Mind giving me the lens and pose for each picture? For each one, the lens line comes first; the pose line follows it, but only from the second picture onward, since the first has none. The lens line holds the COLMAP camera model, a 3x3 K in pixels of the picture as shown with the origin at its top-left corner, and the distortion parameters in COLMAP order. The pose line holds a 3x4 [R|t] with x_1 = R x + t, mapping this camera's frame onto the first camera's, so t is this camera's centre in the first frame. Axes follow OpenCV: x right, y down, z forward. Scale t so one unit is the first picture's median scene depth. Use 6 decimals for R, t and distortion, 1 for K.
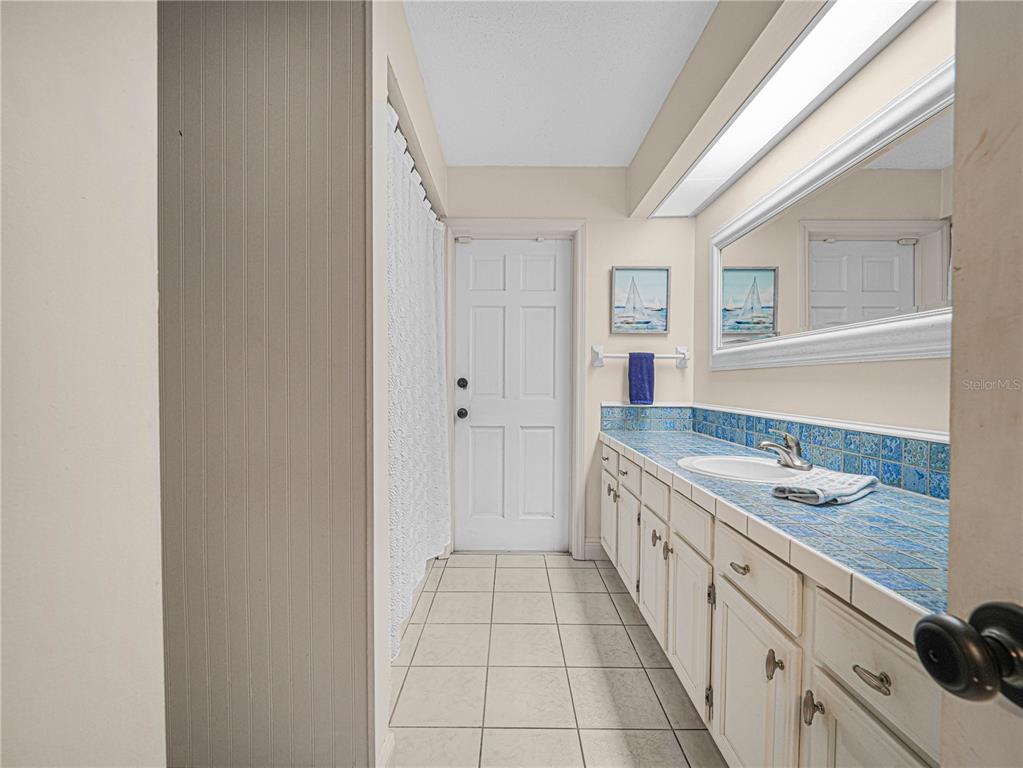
lens RADIAL K [[470.4, 0, 511.5], [0, 470.4, 385.4], [0, 0, 1]] dist [-0.003433, 0.001551]
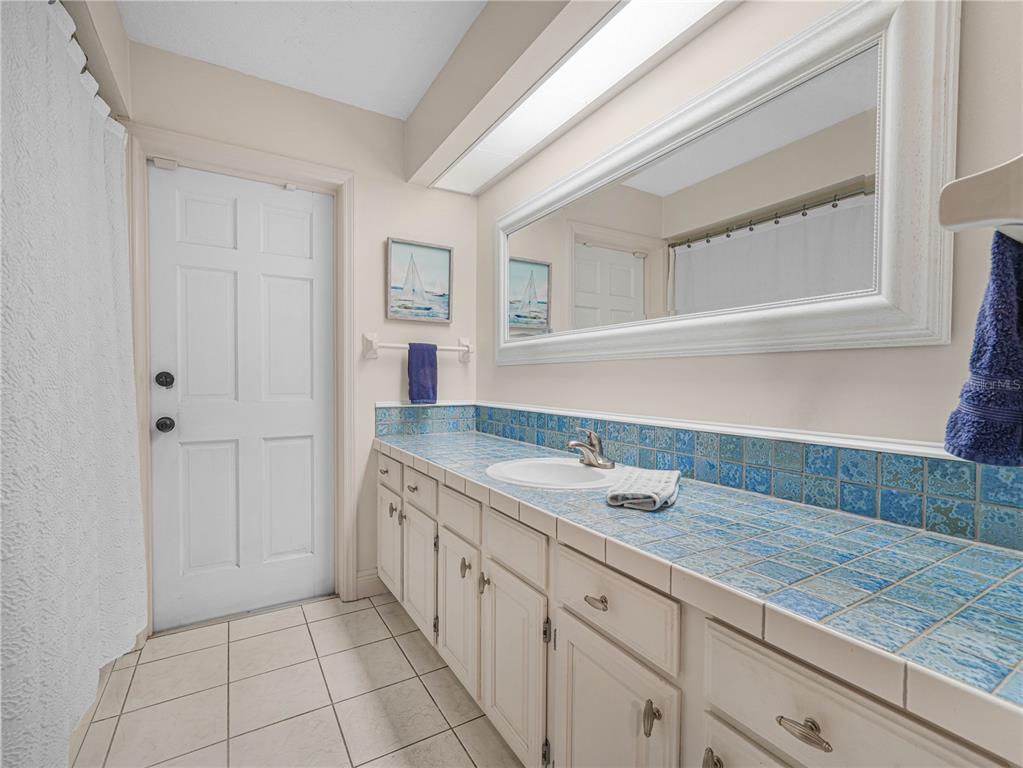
lens RADIAL K [[470.4, 0, 511.3], [0, 470.4, 389.4], [0, 0, 1]] dist [-0.003433, 0.001551]
pose [[0.853143, -0.012645, 0.521523, -0.036730], [0.004007, 0.999836, 0.017688, -0.000570], [-0.521661, -0.013001, 0.853054, 0.197577]]
